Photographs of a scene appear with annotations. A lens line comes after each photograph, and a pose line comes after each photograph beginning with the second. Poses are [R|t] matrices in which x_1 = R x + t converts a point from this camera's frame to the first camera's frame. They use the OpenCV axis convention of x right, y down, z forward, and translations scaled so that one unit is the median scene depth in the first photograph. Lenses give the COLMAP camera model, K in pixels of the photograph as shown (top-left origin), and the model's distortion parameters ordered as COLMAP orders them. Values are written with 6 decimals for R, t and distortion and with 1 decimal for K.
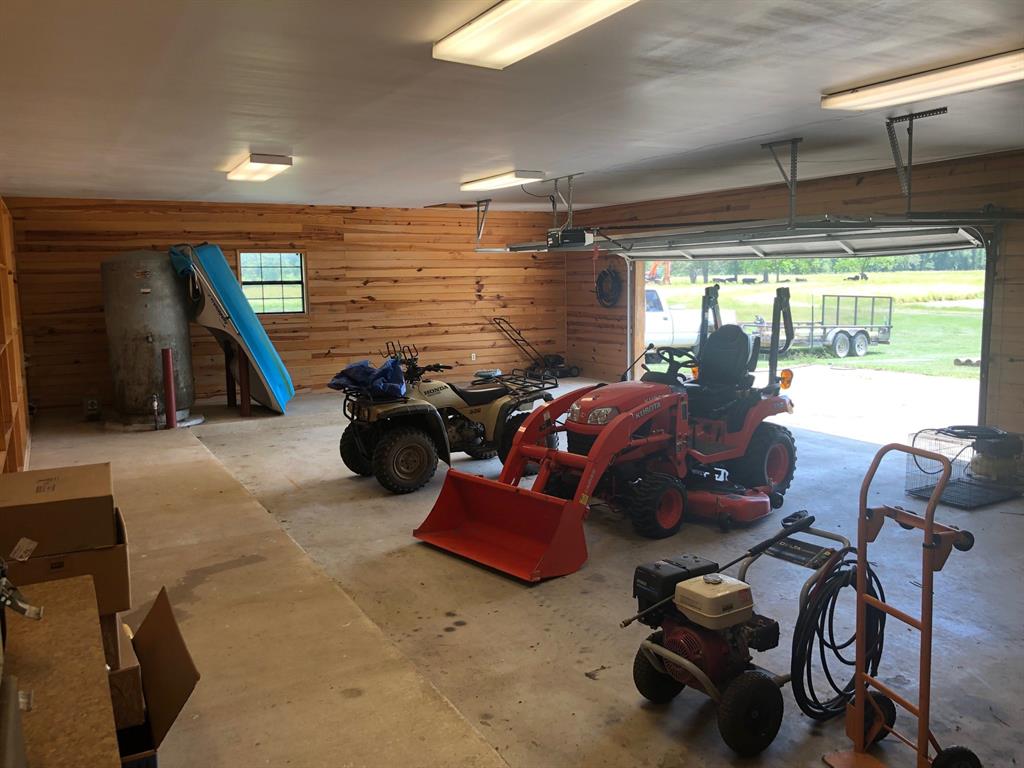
lens RADIAL K [[835.4, 0, 509.8], [0, 835.4, 382.8], [0, 0, 1]] dist [0.004254, 0.009424]
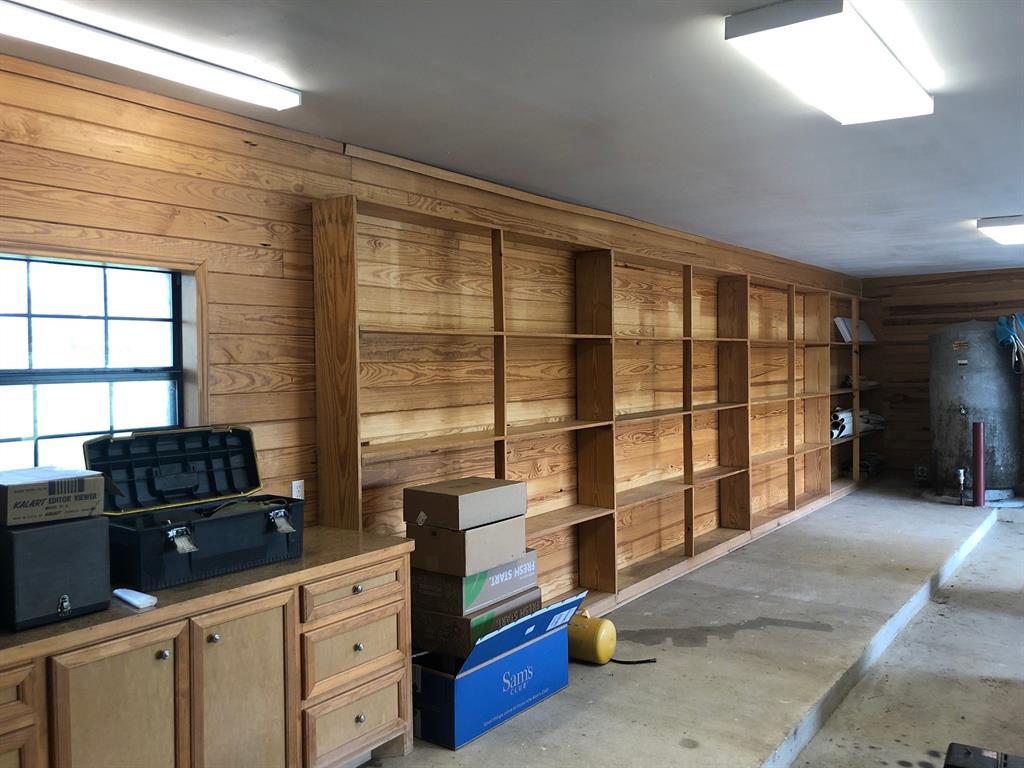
lens RADIAL K [[835.4, 0, 512.7], [0, 835.4, 382.7], [0, 0, 1]] dist [0.004254, 0.009424]
pose [[0.415347, 0.037465, -0.908891, 0.240526], [-0.111326, 0.993735, -0.009912, -0.017231], [0.902825, 0.105300, 0.416916, 0.111847]]
